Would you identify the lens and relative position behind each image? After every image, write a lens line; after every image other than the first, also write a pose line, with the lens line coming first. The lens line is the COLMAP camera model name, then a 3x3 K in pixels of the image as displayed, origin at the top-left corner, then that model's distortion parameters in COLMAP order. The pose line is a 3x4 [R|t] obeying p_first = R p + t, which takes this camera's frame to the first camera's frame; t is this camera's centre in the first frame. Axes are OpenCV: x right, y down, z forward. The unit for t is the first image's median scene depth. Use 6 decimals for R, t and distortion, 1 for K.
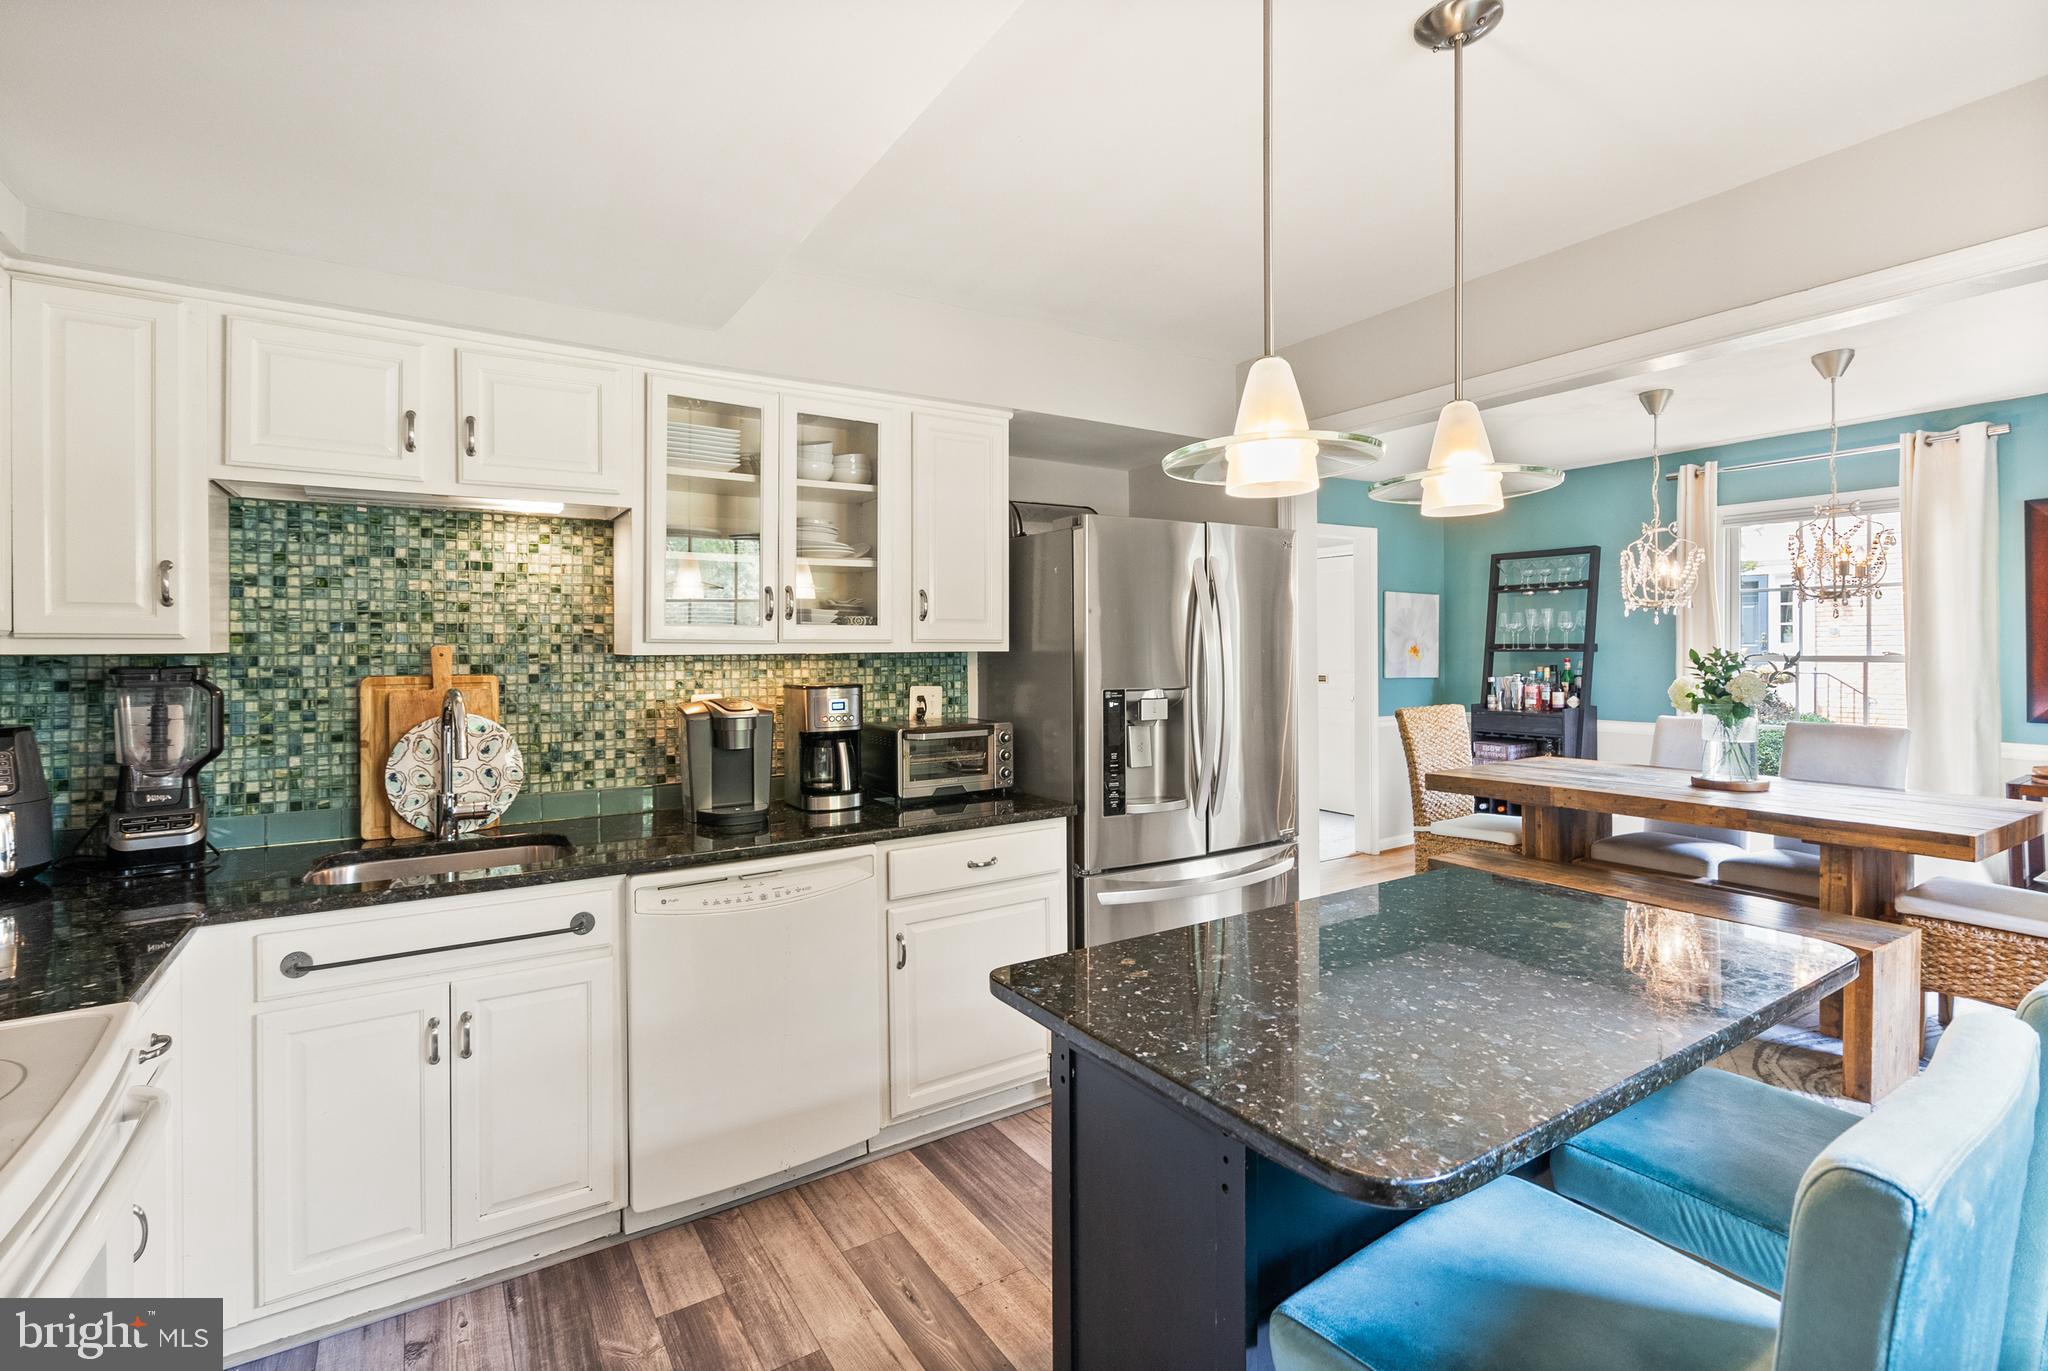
lens RADIAL K [[928.7, 0, 1024.3], [0, 928.7, 654.8], [0, 0, 1]] dist [-0.000220, 0.000017]
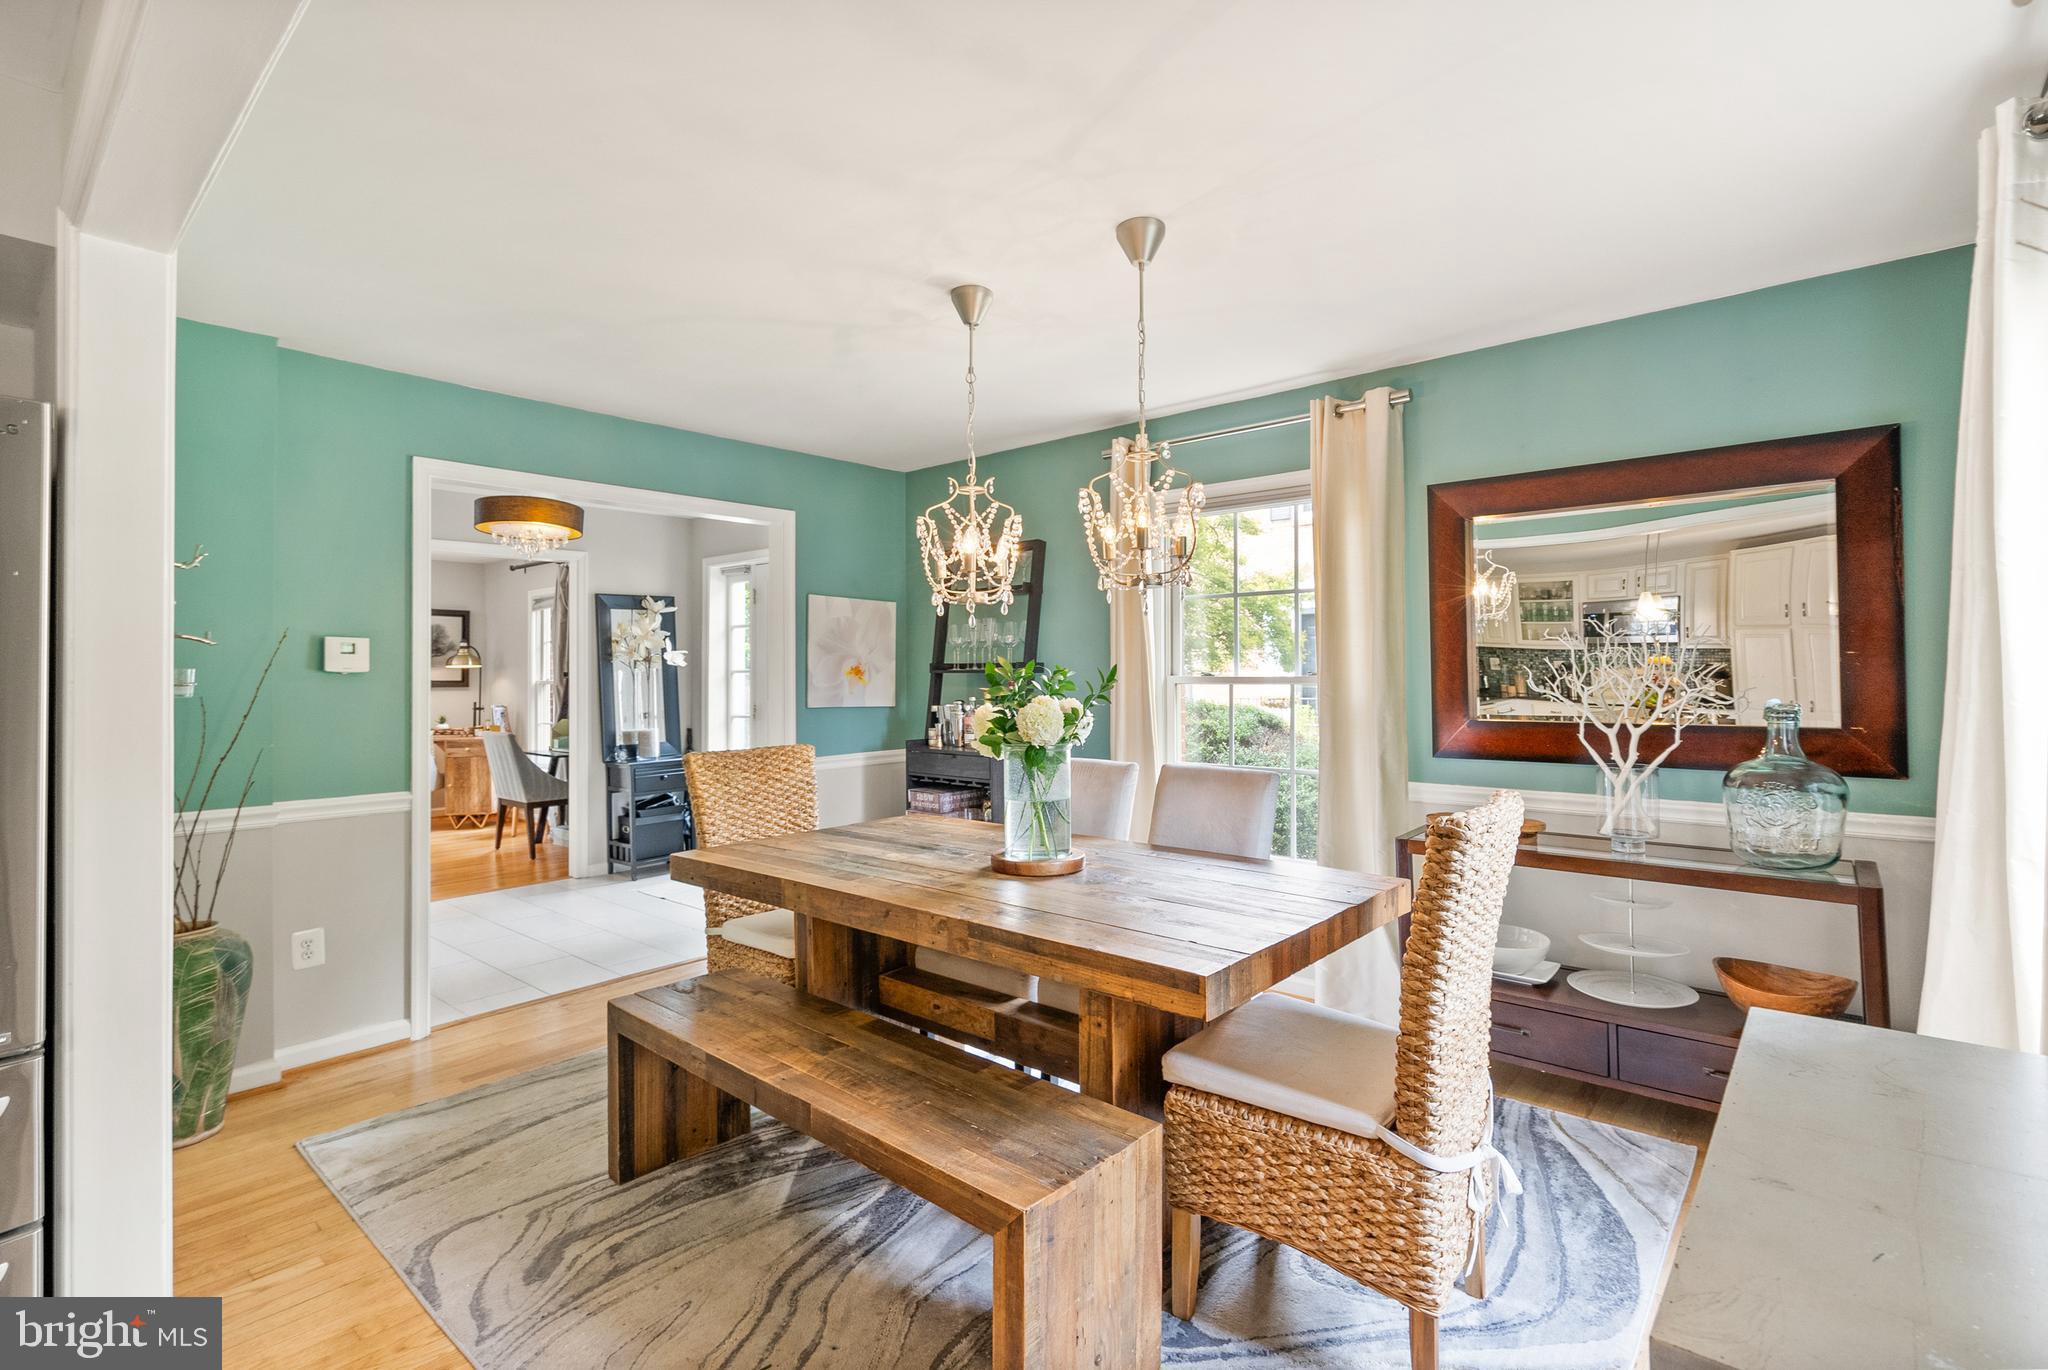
lens RADIAL K [[932.6, 0, 1026.3], [0, 932.6, 666.3], [0, 0, 1]] dist [-0.003160, -0.000274]
pose [[0.958581, 0.006074, 0.284754, 0.469014], [-0.000378, 0.999799, -0.020054, 0.008882], [-0.284819, 0.019116, 0.958391, 0.294406]]
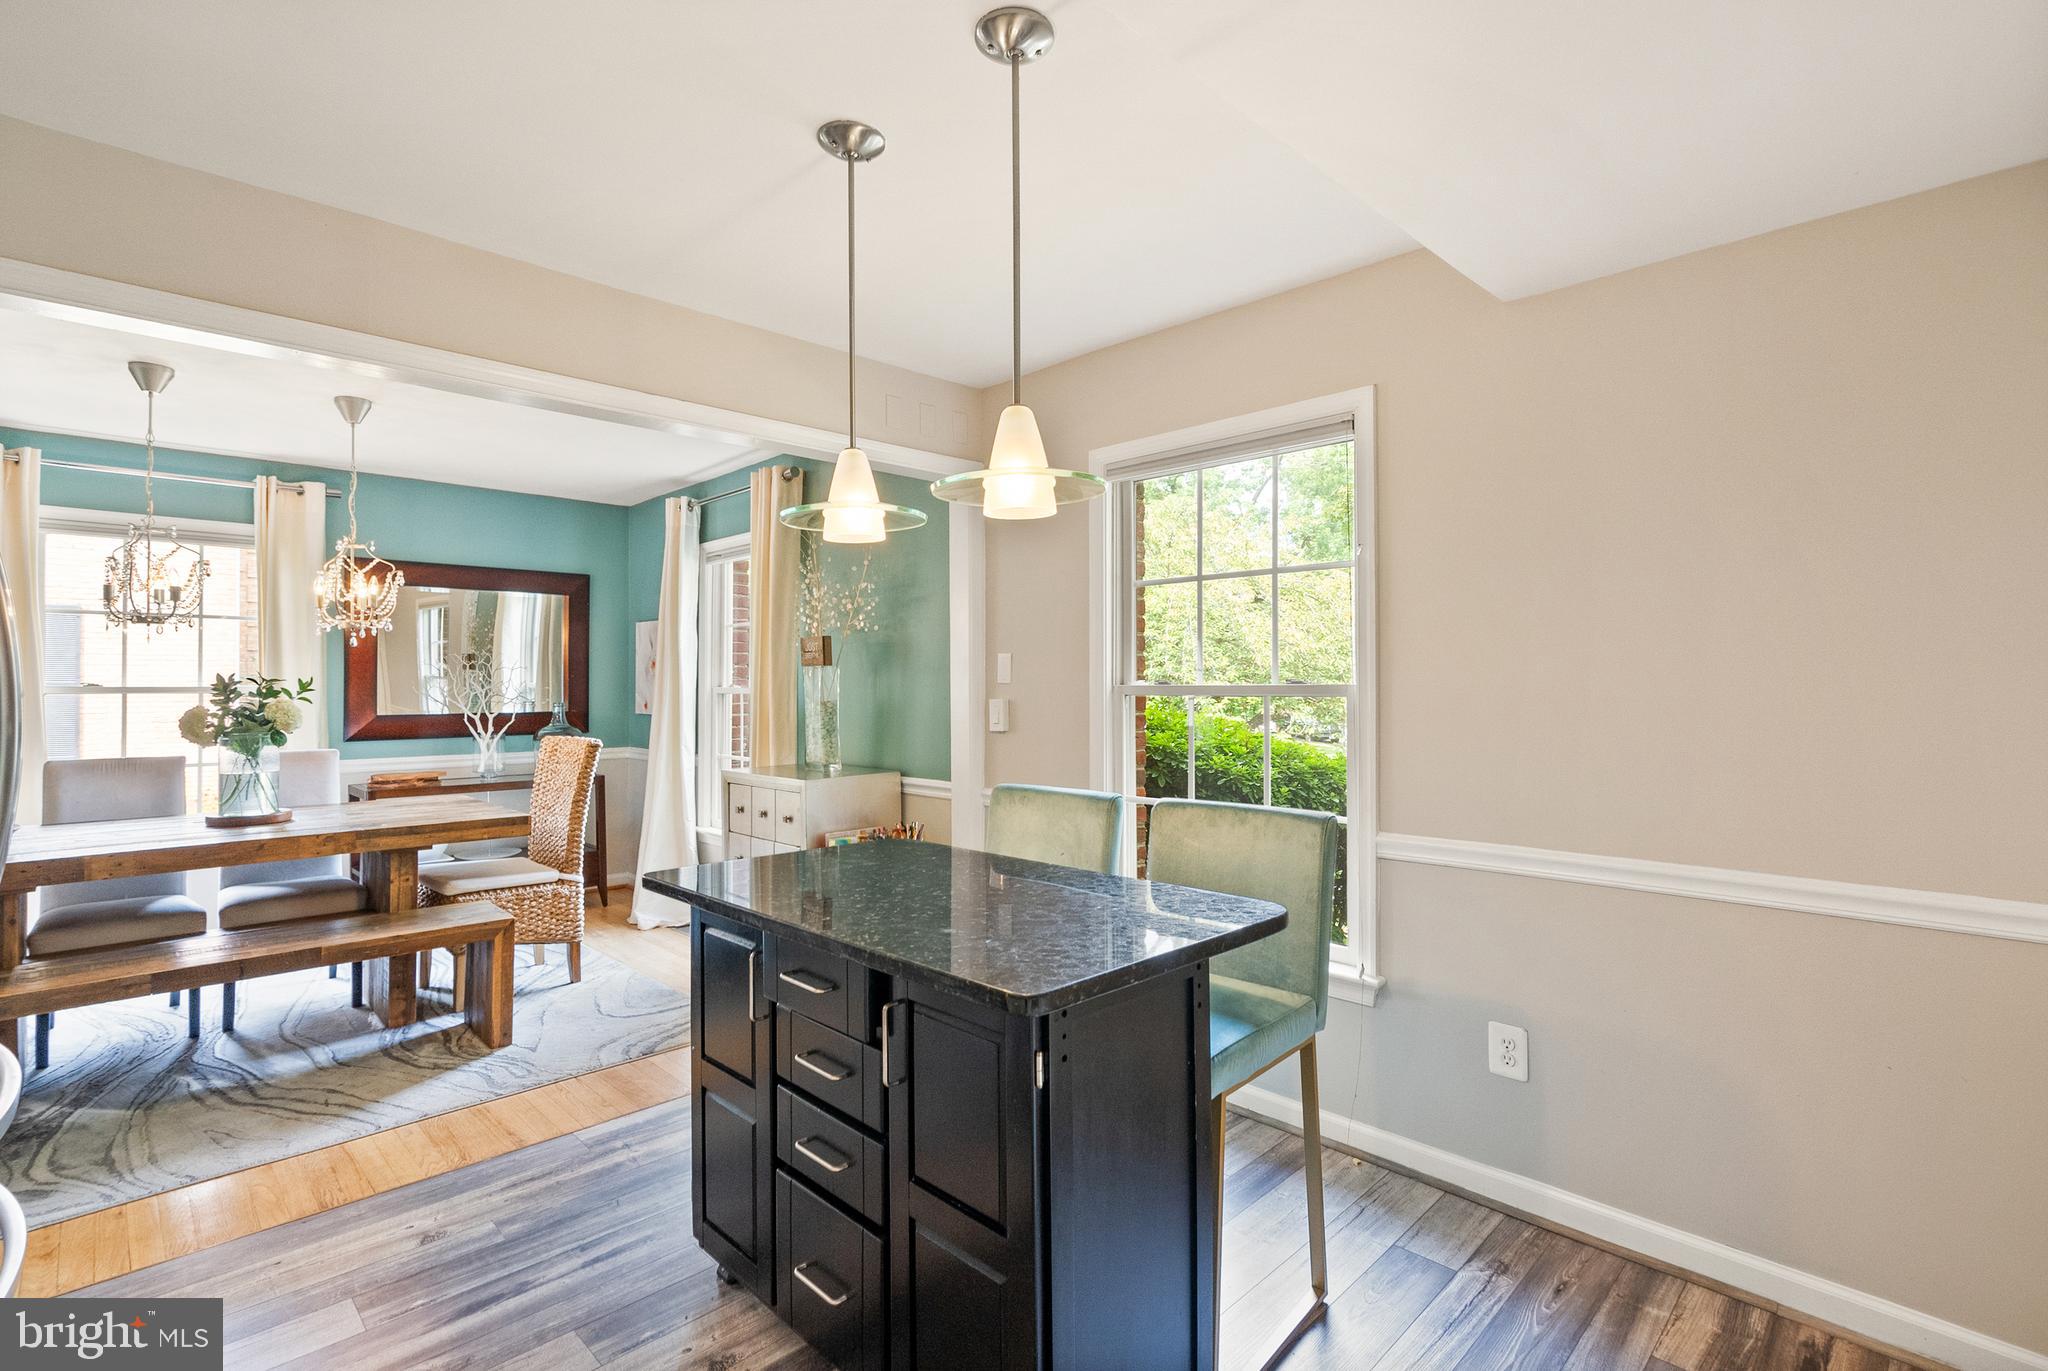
lens RADIAL K [[927.5, 0, 1022.8], [0, 927.5, 696.4], [0, 0, 1]] dist [0.001004, 0.000084]
pose [[-0.199639, -0.003529, 0.979863, -0.261458], [0.005556, 0.999973, 0.004734, 0.013360], [-0.979854, 0.006389, -0.199614, 0.357341]]
